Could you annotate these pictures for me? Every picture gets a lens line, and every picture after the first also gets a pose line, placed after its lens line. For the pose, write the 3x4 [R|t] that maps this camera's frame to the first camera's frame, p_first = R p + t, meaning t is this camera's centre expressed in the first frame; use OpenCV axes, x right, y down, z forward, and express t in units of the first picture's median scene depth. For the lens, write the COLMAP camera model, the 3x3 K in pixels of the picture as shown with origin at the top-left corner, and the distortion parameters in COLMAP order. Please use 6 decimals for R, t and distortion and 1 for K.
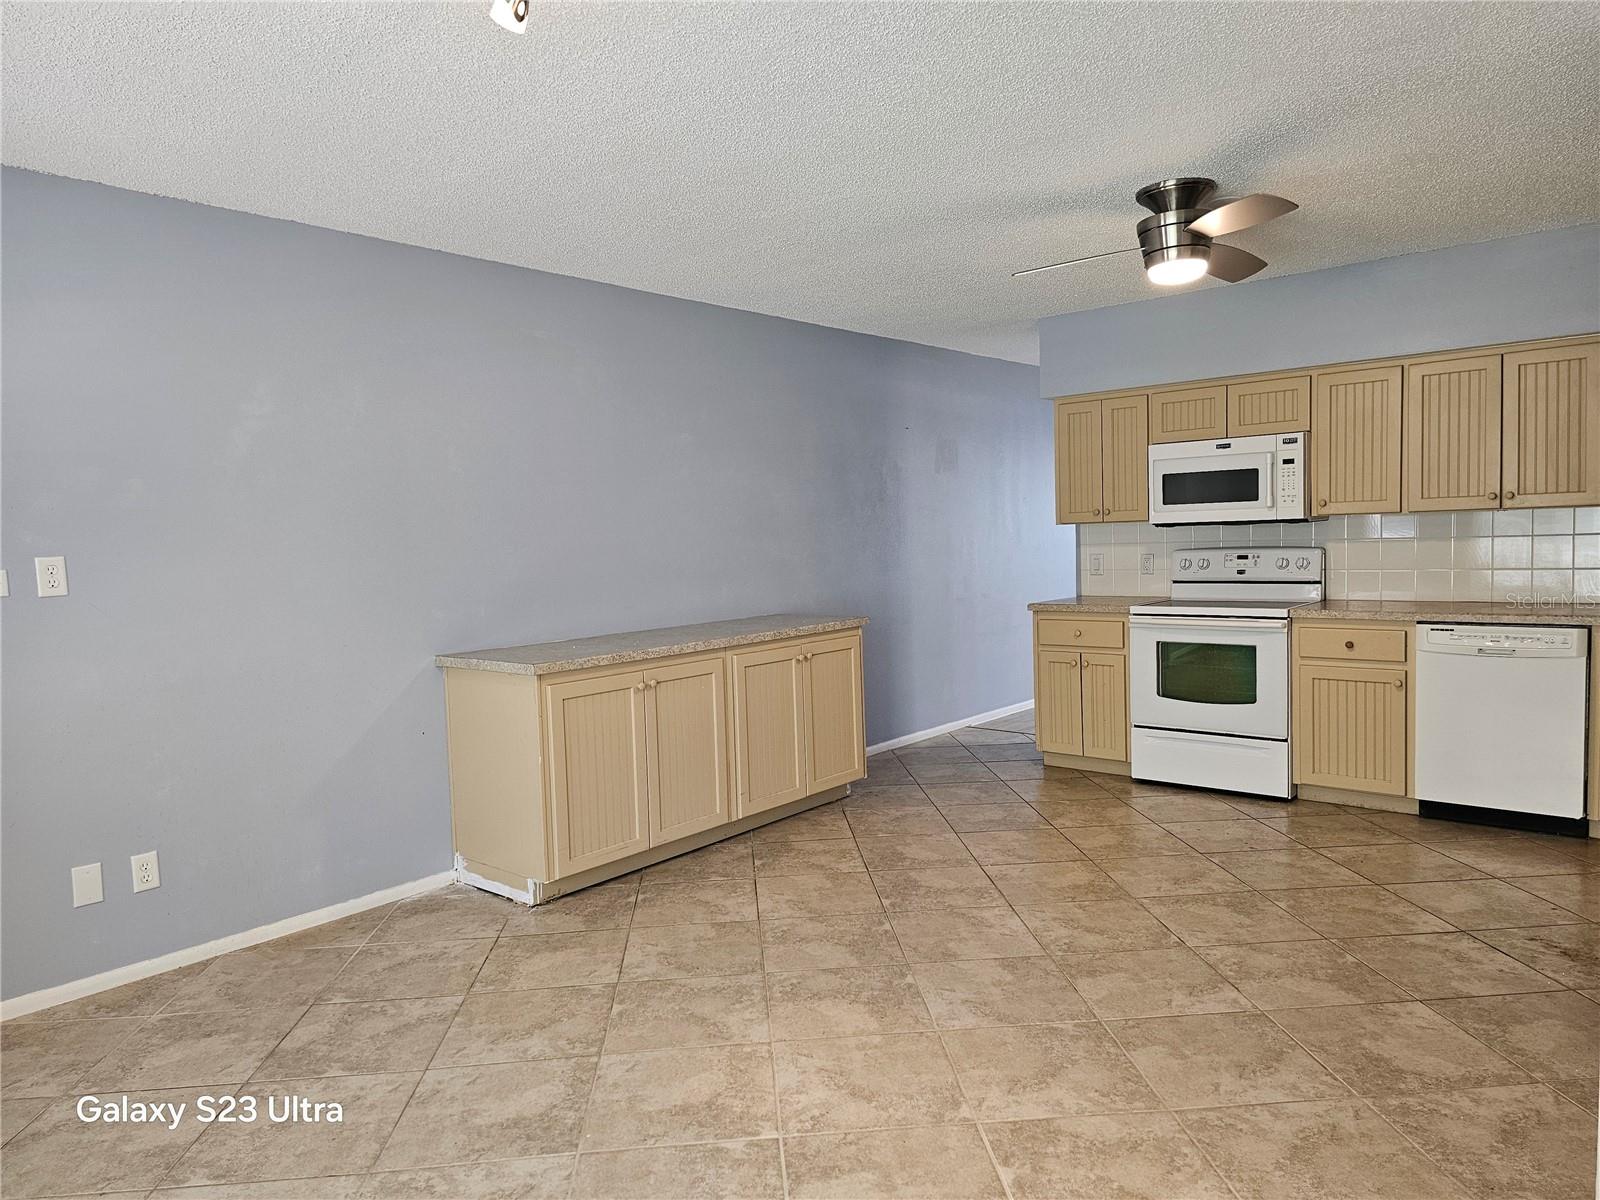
lens RADIAL K [[1067.6, 0, 800.6], [0, 1067.6, 605.8], [0, 0, 1]] dist [0.079884, -0.078331]
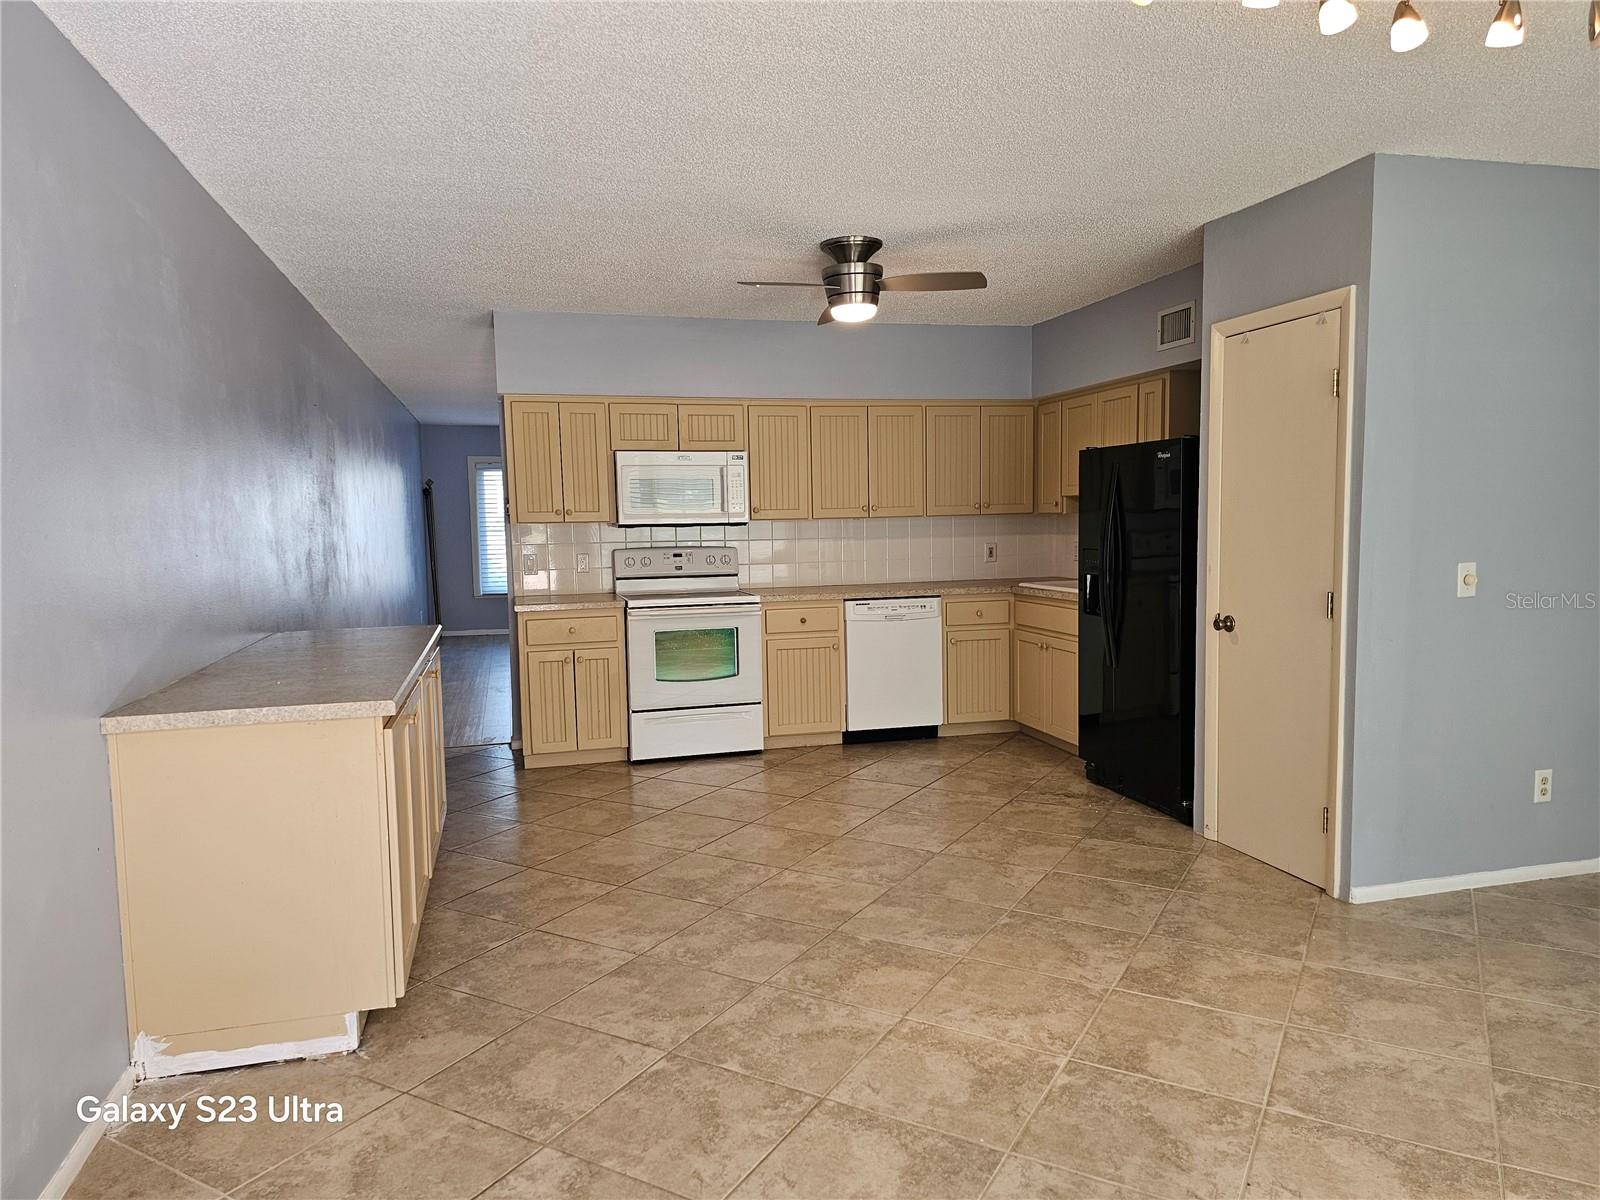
lens RADIAL K [[1065.0, 0, 792.2], [0, 1065.0, 613.0], [0, 0, 1]] dist [0.074261, -0.069323]
pose [[0.566707, -0.052512, 0.822244, -0.628714], [0.058337, 0.998020, 0.023531, -0.004103], [-0.821852, 0.034632, 0.568648, 0.347792]]
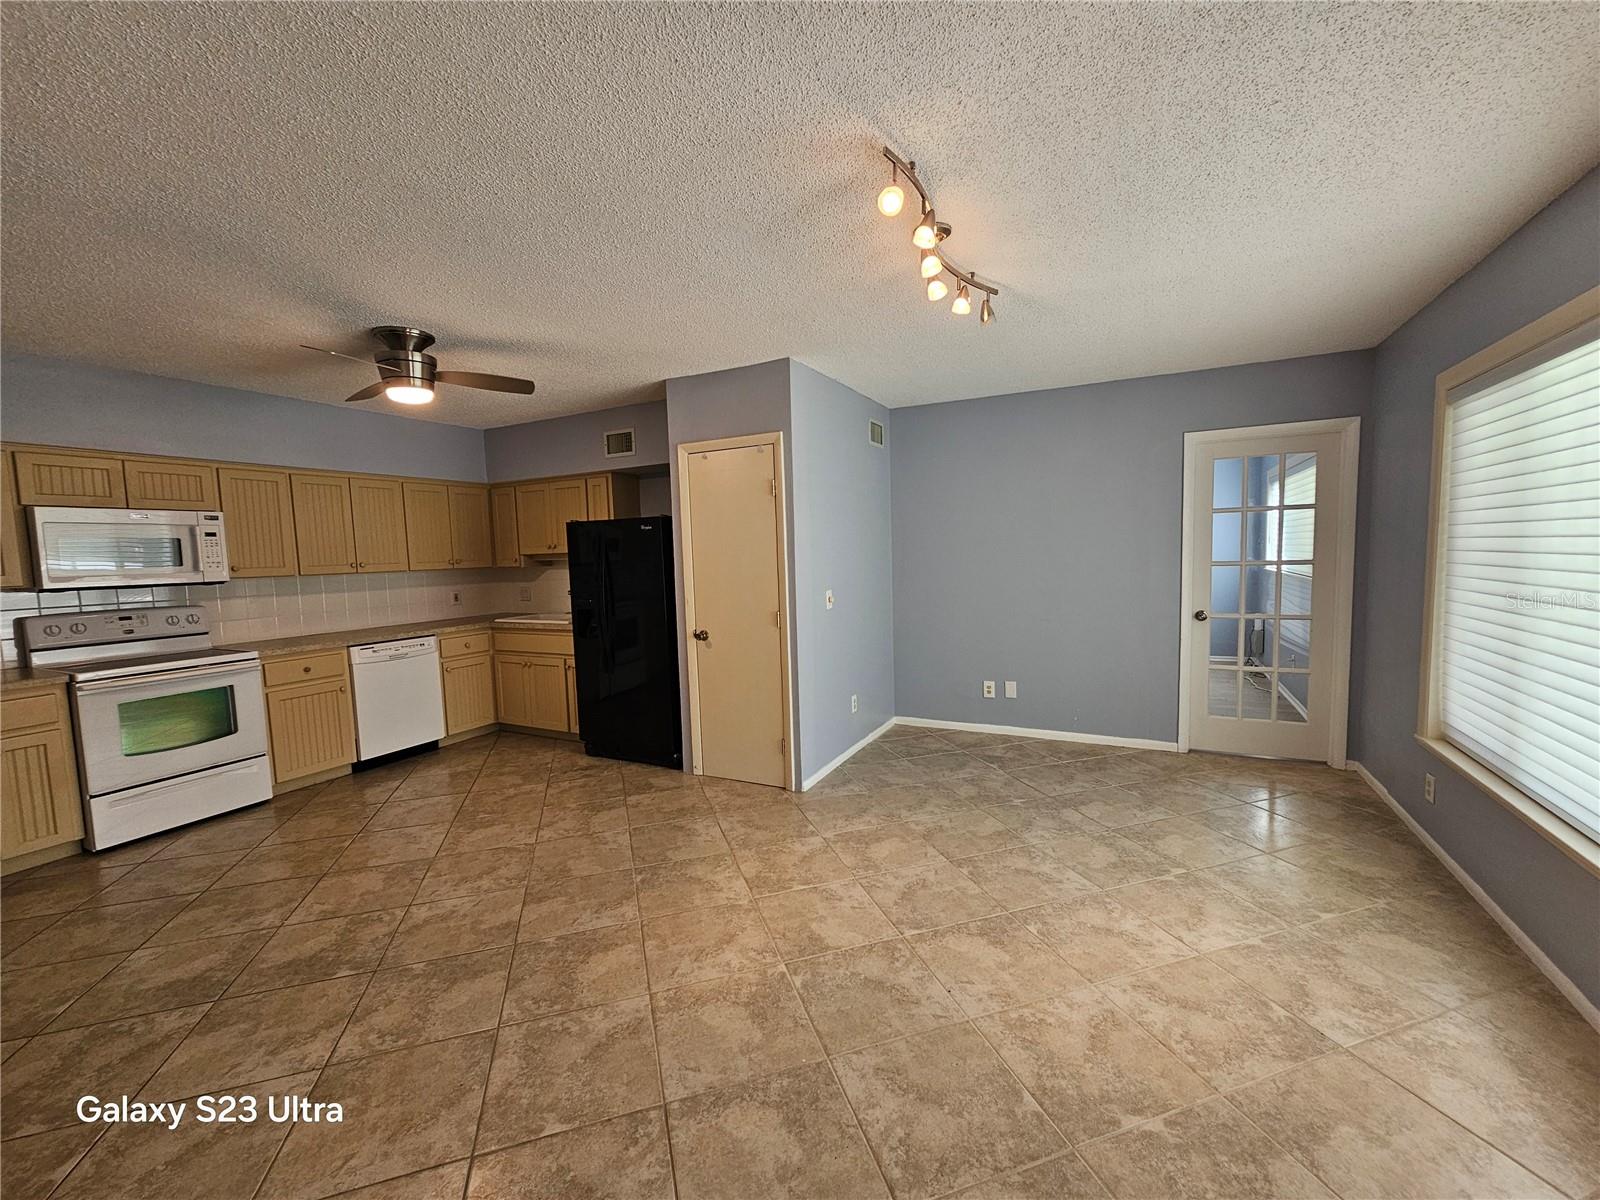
lens RADIAL K [[654.9, 0, 802.4], [0, 654.9, 605.5], [0, 0, 1]] dist [-0.002427, 0.001365]
pose [[-0.230355, -0.040646, 0.972257, -0.532704], [0.106371, 0.992088, 0.066678, -0.040075], [-0.967276, 0.118779, -0.224208, 0.663421]]
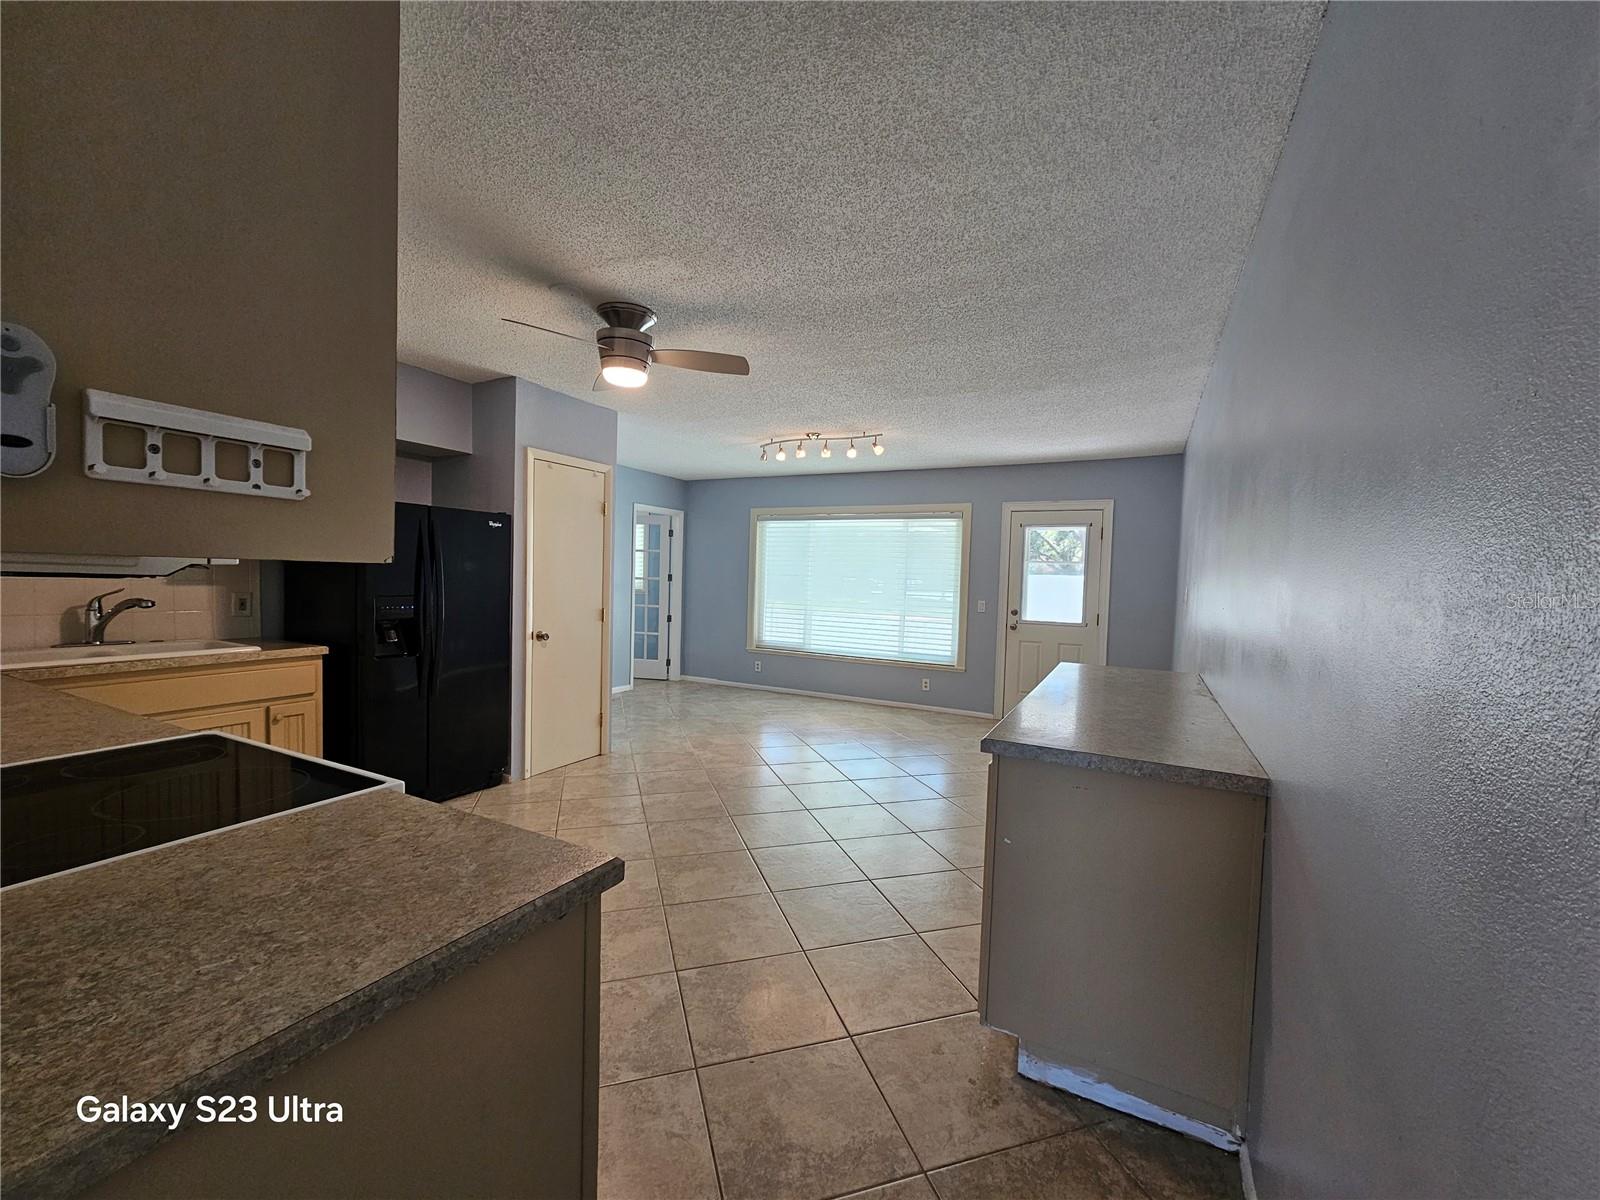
lens RADIAL K [[654.9, 0, 802.4], [0, 654.9, 605.5], [0, 0, 1]] dist [-0.002427, 0.001365]
pose [[-0.972945, 0.013216, -0.230657, 0.293922], [-0.015780, 0.992230, 0.123412, -0.124043], [0.230495, 0.123713, -0.965177, 1.659488]]
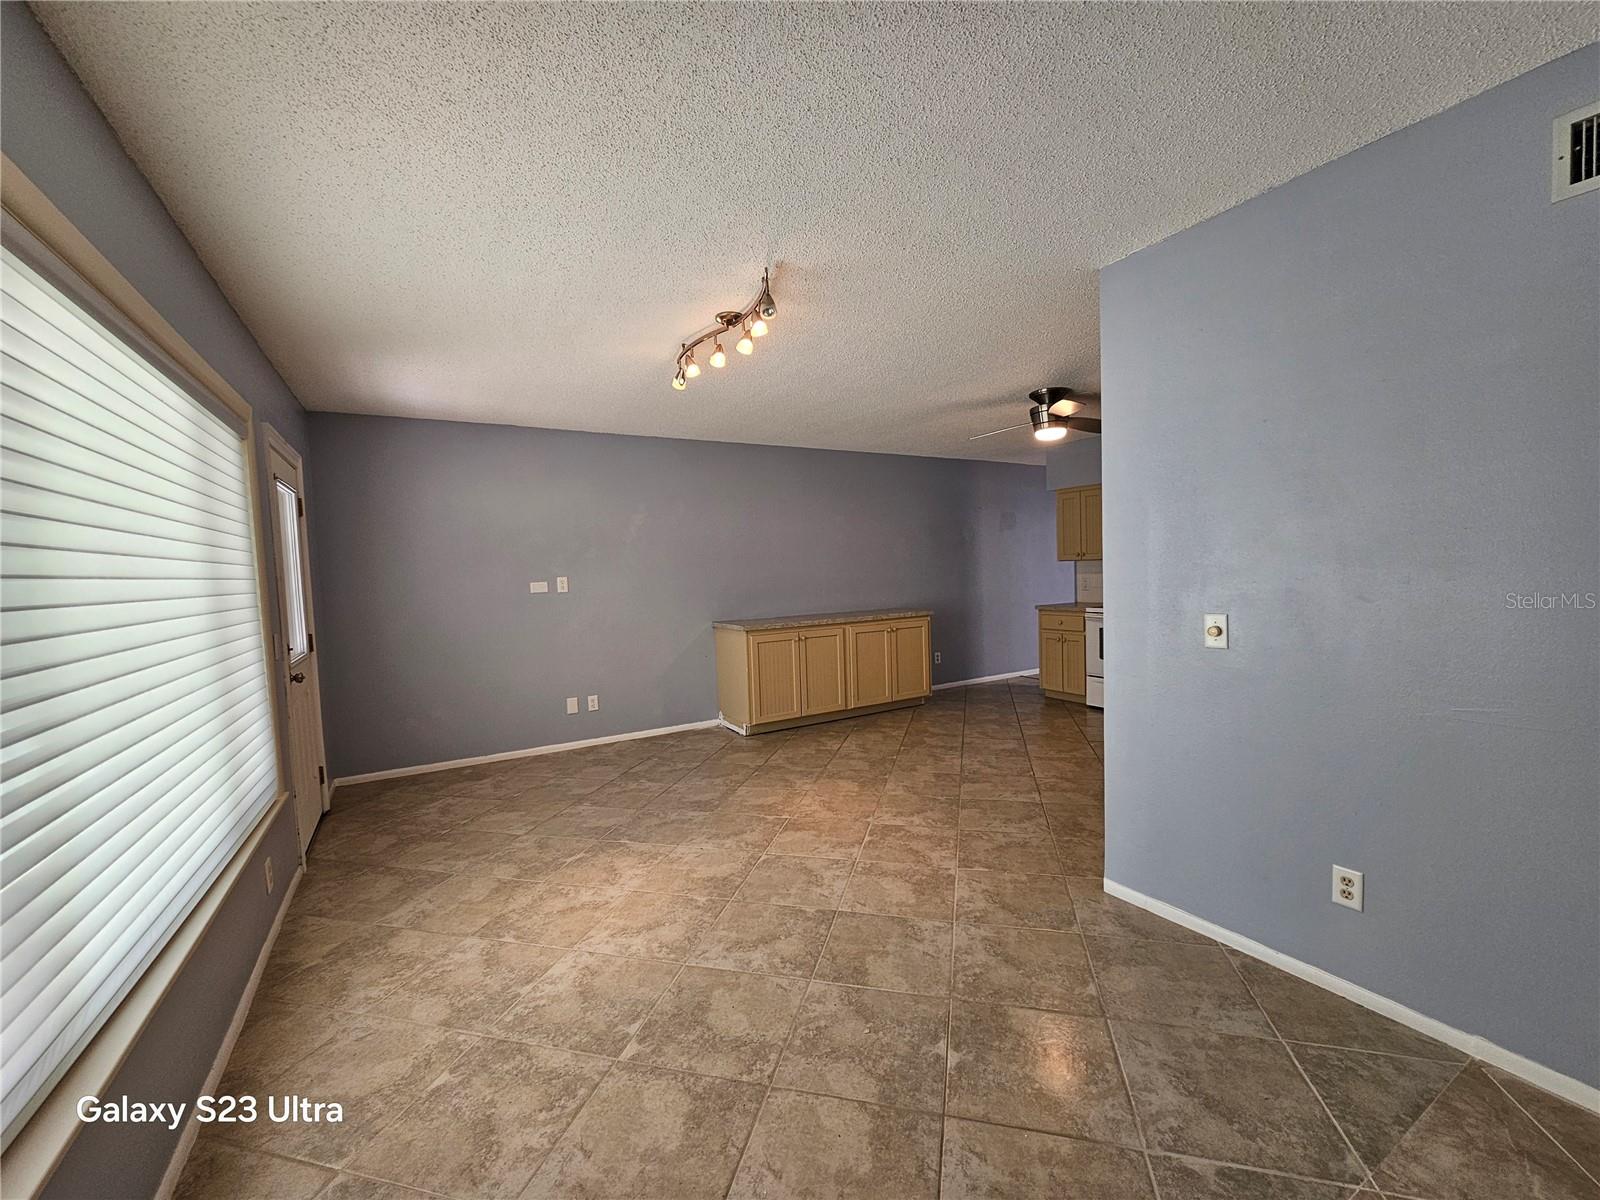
lens RADIAL K [[652.2, 0, 802.8], [0, 652.2, 603.7], [0, 0, 1]] dist [-0.002337, 0.001503]
pose [[0.946884, 0.018130, -0.321063, 0.278073], [-0.020203, 0.999791, -0.003125, 0.008701], [0.320939, 0.009446, 0.947053, -0.223790]]
